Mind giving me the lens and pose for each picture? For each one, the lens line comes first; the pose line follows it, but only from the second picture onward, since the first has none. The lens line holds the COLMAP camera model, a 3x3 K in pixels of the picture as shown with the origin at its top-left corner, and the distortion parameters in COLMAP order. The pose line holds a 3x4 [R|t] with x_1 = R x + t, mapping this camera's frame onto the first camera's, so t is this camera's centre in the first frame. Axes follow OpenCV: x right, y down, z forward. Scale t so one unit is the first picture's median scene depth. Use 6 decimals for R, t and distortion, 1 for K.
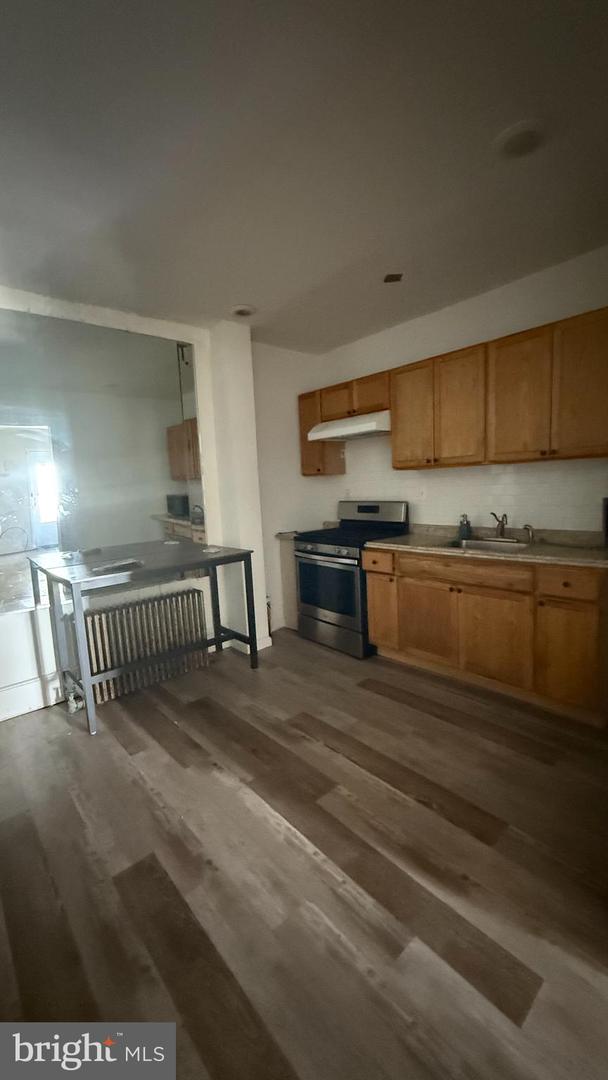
lens RADIAL K [[430.3, 0, 306.7], [0, 430.3, 541.0], [0, 0, 1]] dist [-0.001162, 0.000390]
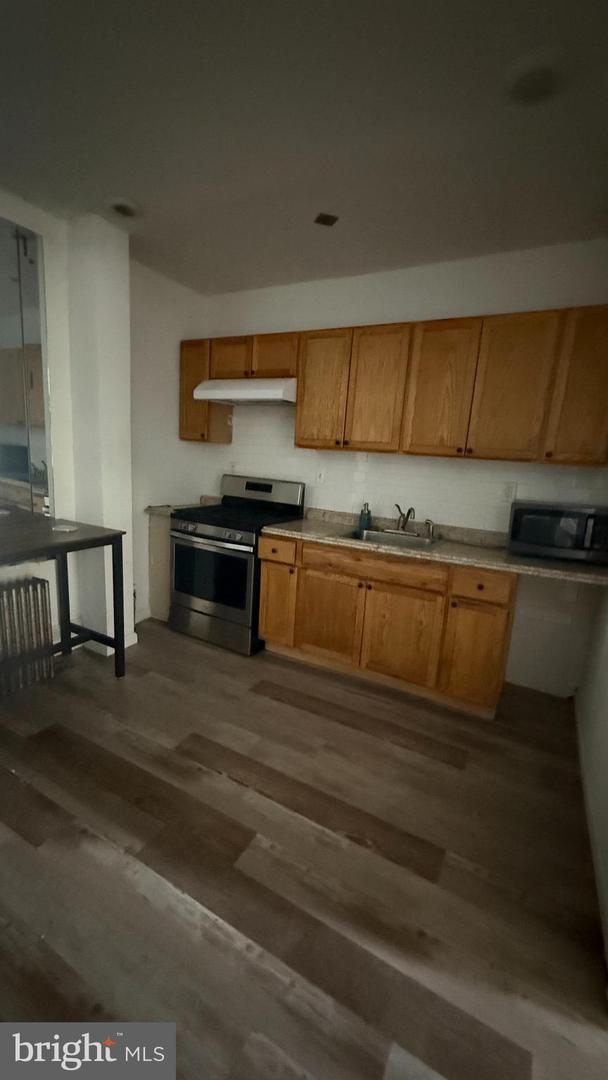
lens RADIAL K [[430.3, 0, 306.2], [0, 430.3, 540.2], [0, 0, 1]] dist [-0.001162, 0.000390]
pose [[0.934554, 0.037550, 0.353835, -0.116987], [-0.062518, 0.996275, 0.059395, -0.036481], [-0.350287, -0.077629, 0.933420, 0.189986]]
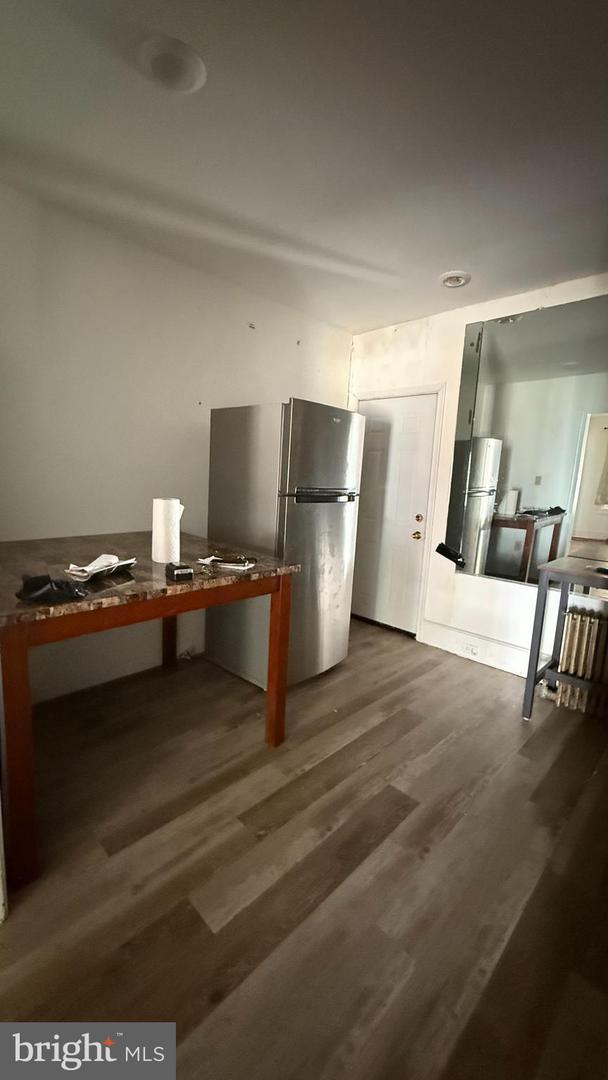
lens RADIAL K [[430.3, 0, 306.6], [0, 430.3, 539.3], [0, 0, 1]] dist [-0.001162, 0.000390]
pose [[0.062272, 0.197461, -0.978331, 0.377624], [-0.173915, 0.967383, 0.184181, -0.061066], [0.982790, 0.158677, 0.094583, 0.321140]]
